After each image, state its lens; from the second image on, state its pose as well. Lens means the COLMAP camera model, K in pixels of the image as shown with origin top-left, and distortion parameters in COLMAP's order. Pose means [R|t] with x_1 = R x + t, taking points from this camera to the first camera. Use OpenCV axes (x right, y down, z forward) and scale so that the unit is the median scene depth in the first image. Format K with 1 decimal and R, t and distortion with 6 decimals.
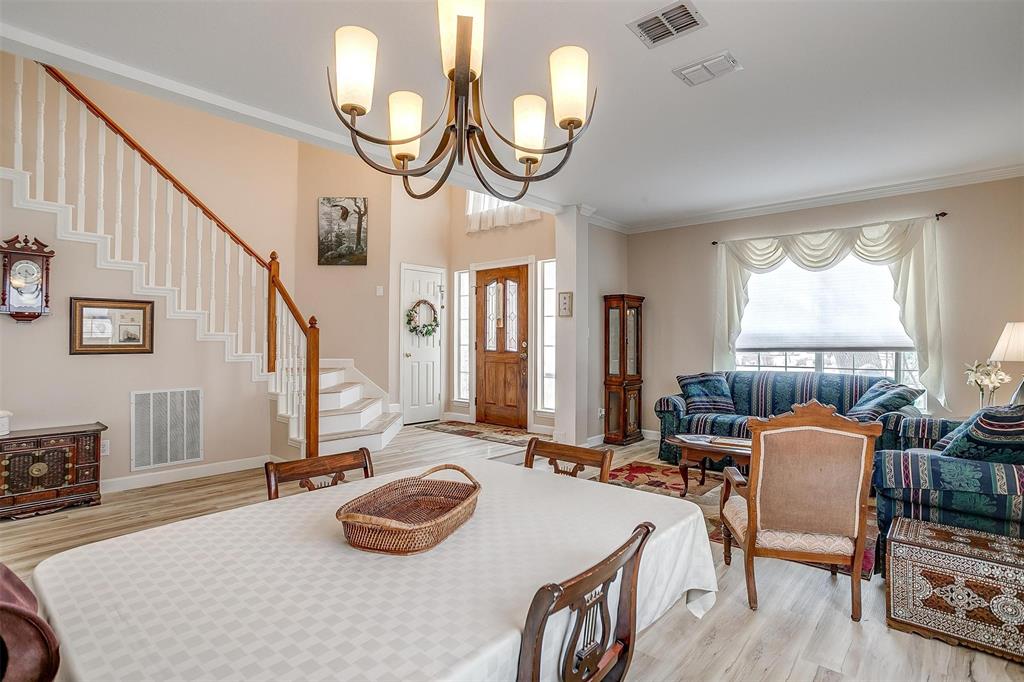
lens RADIAL K [[497.6, 0, 512.4], [0, 497.6, 339.1], [0, 0, 1]] dist [-0.054832, 0.029116]
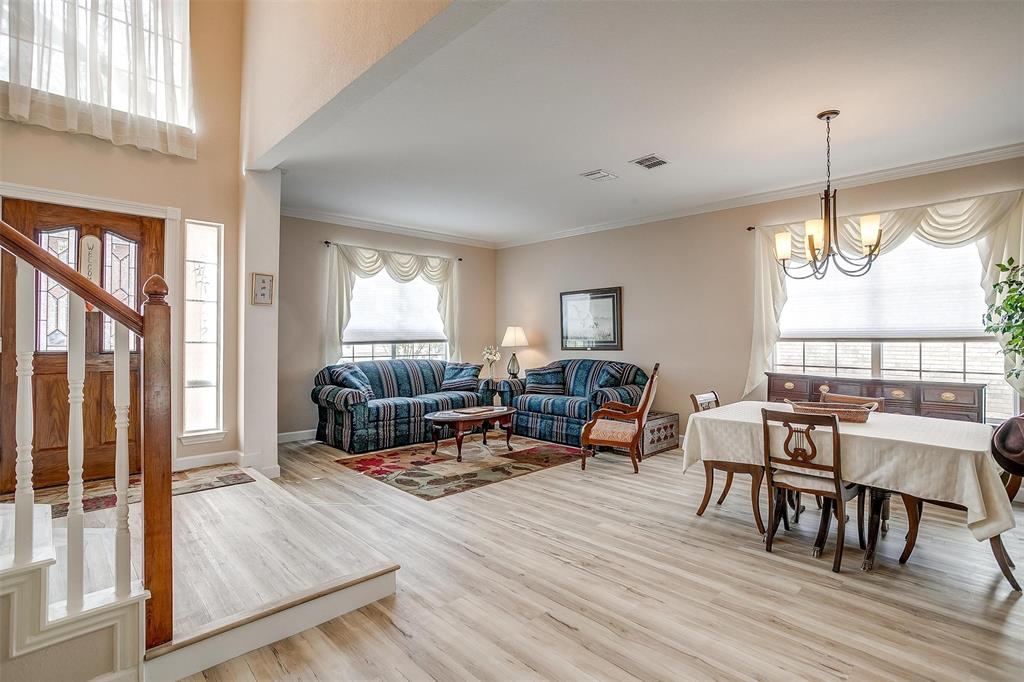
lens RADIAL K [[497.6, 0, 515.5], [0, 497.6, 331.5], [0, 0, 1]] dist [-0.054832, 0.029116]
pose [[0.105268, 0.009888, 0.994395, -0.652803], [-0.006872, 0.999934, -0.009215, 0.002319], [-0.994420, -0.005864, 0.105329, 0.537514]]
